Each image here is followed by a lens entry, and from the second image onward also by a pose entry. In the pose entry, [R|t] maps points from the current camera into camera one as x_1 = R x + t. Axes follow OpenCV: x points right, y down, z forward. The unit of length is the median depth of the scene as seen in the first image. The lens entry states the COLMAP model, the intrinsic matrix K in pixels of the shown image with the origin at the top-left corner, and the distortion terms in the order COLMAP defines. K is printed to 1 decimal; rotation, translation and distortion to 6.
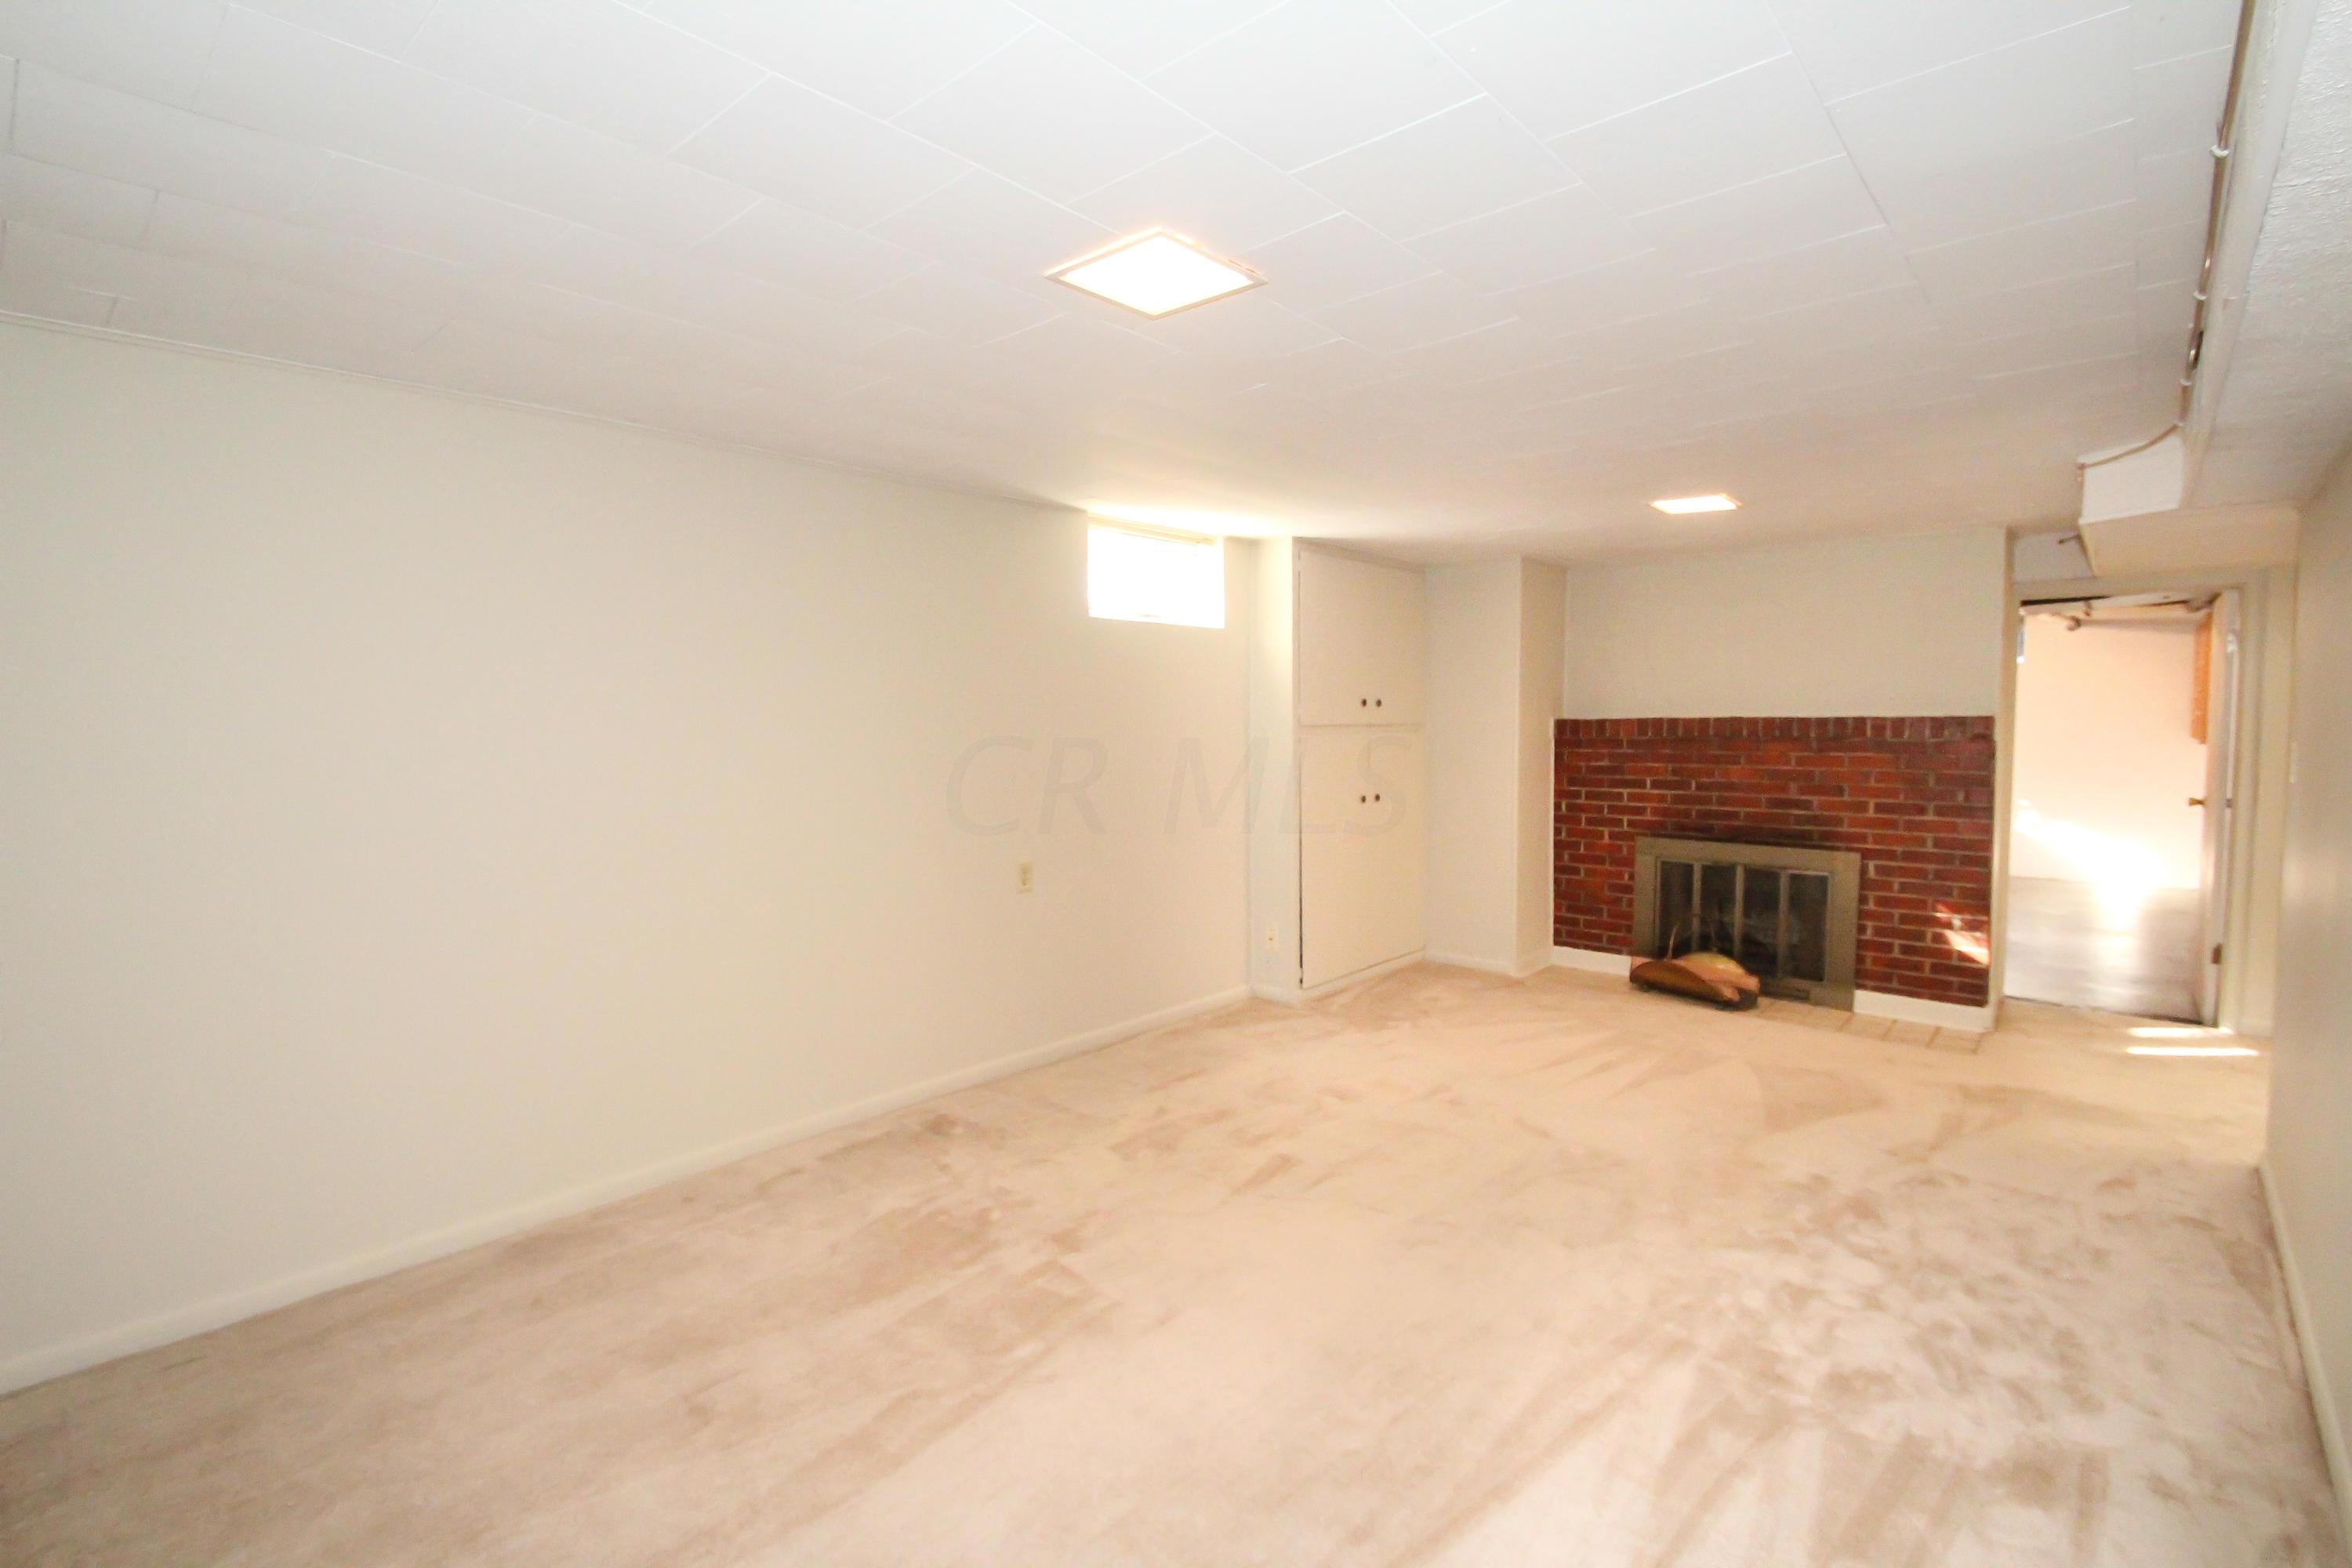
lens RADIAL K [[1077.0, 0, 1189.9], [0, 1077.0, 780.2], [0, 0, 1]] dist [0.001904, -0.009336]
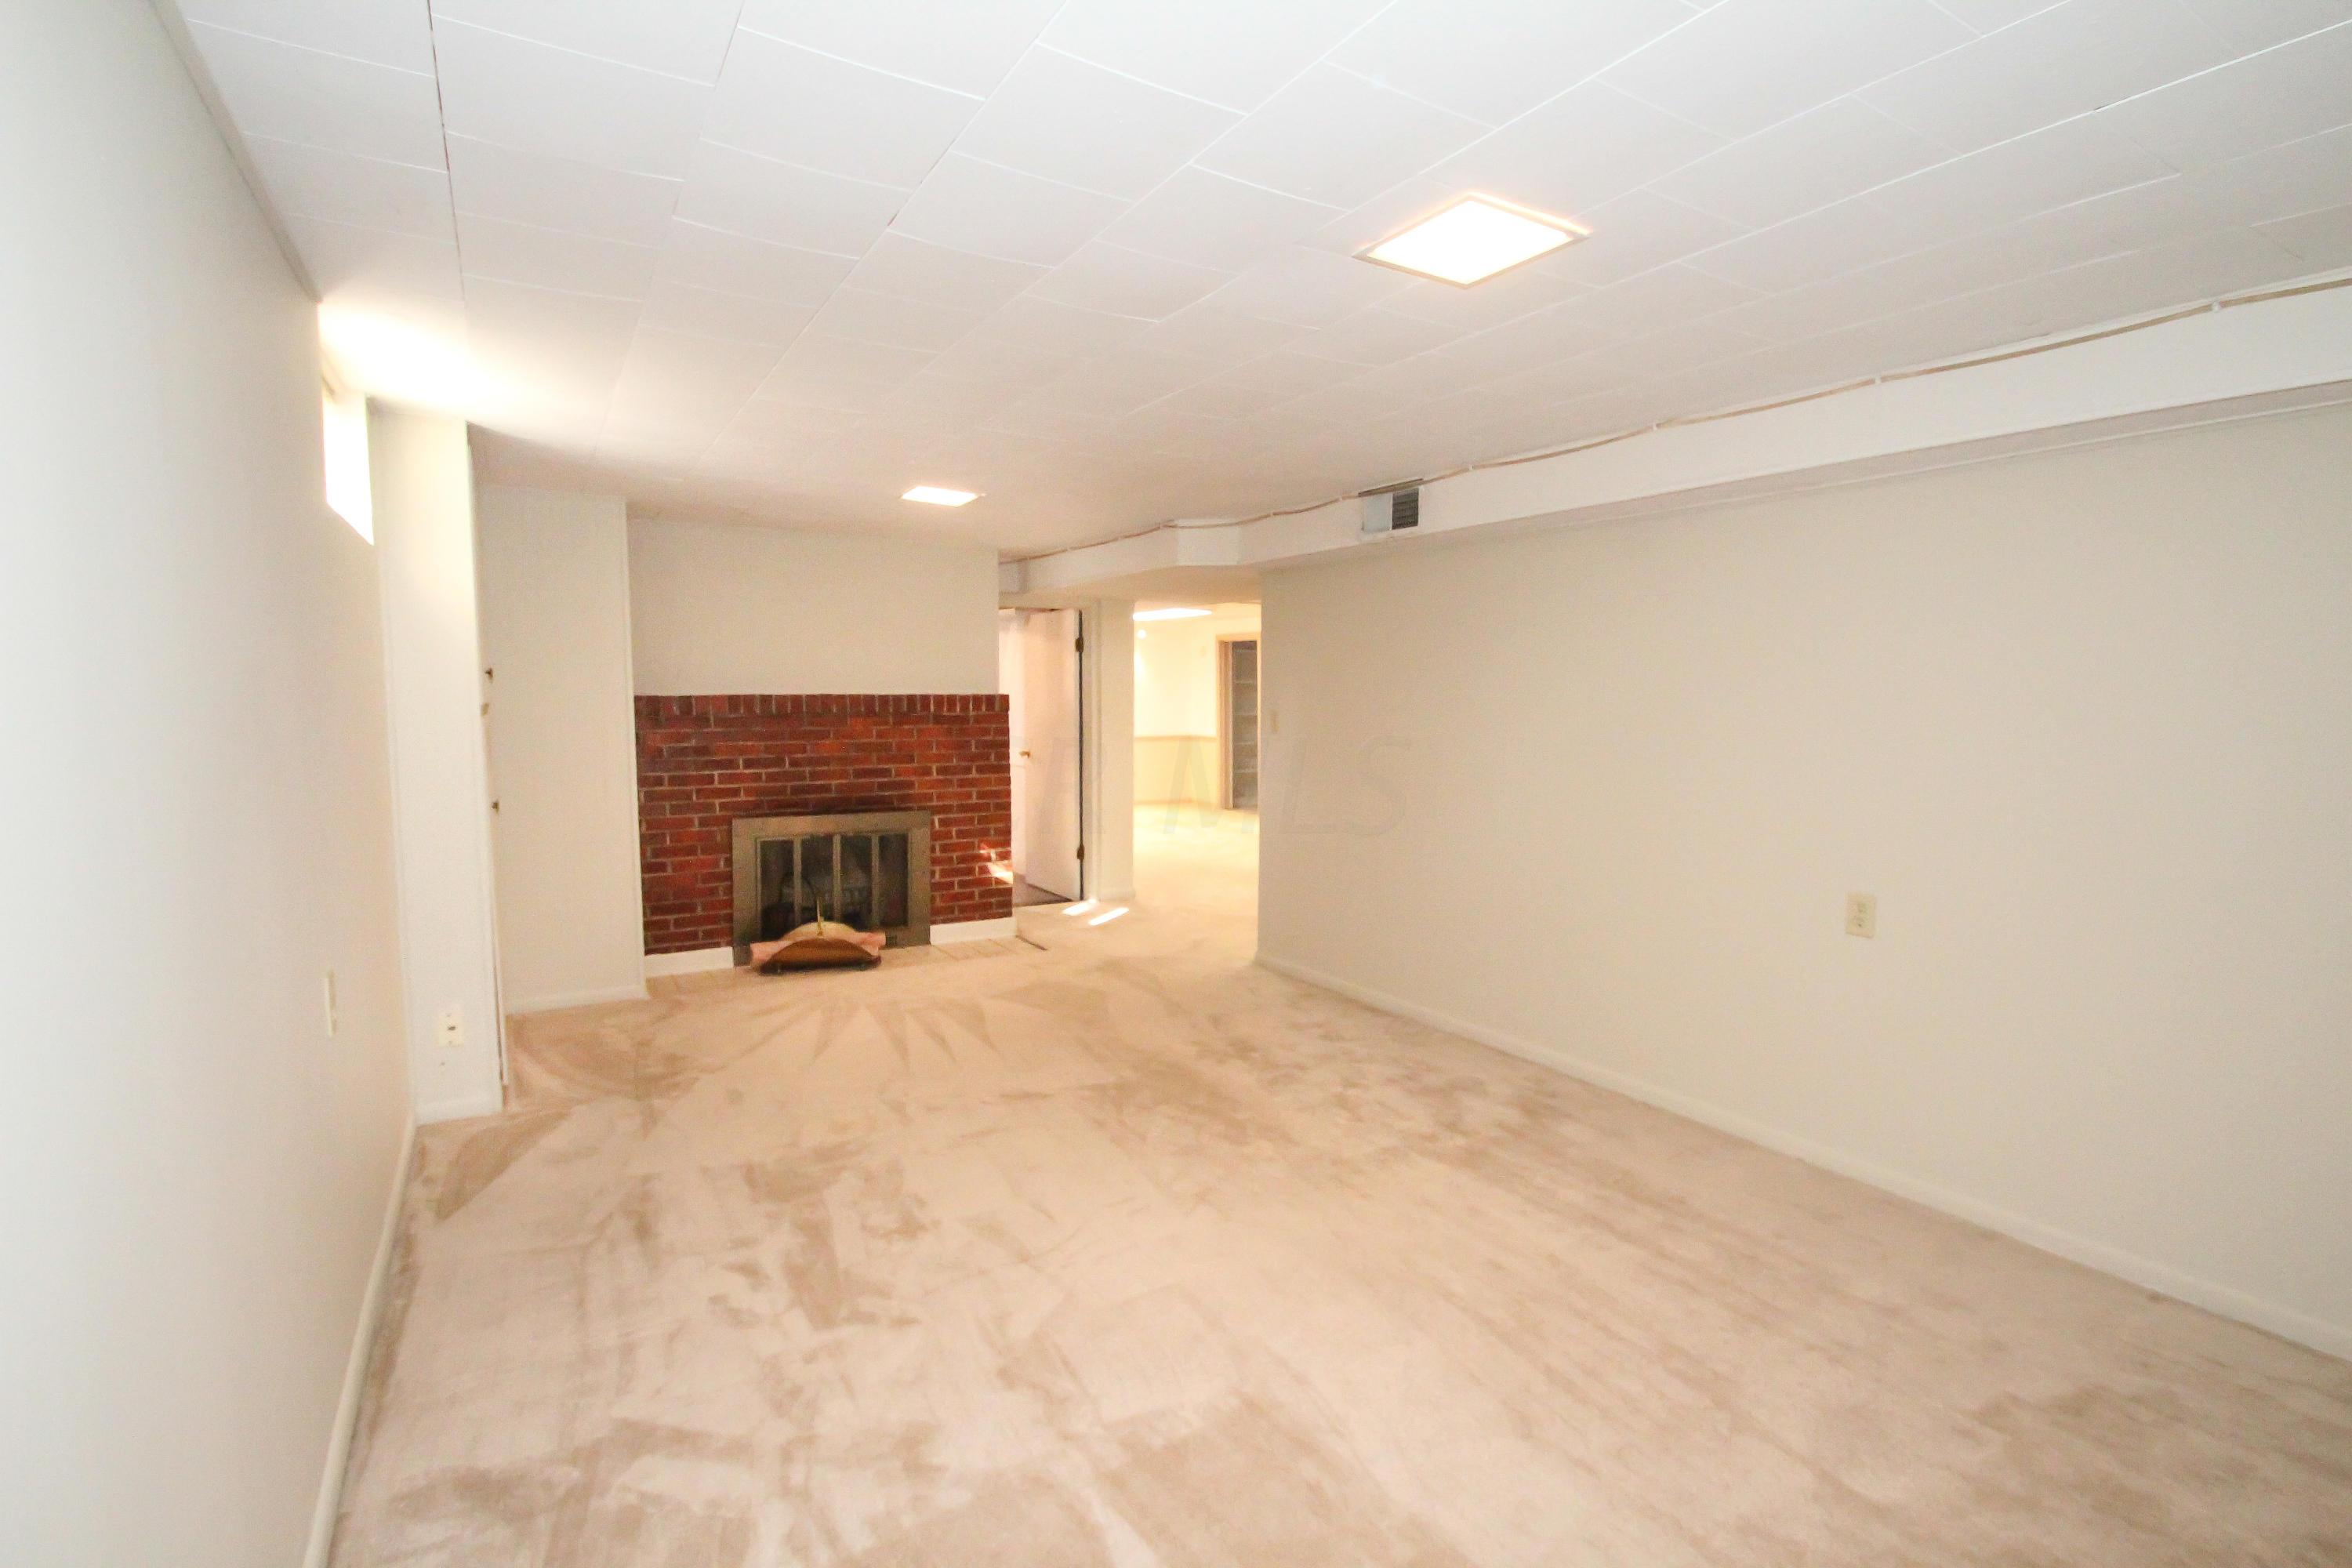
lens RADIAL K [[1077.0, 0, 1189.9], [0, 1077.0, 780.2], [0, 0, 1]] dist [0.001904, -0.009336]
pose [[0.295108, -0.071480, 0.952786, -0.395595], [0.050349, 0.996976, 0.059201, -0.019552], [-0.954137, 0.030501, 0.297814, 0.356505]]
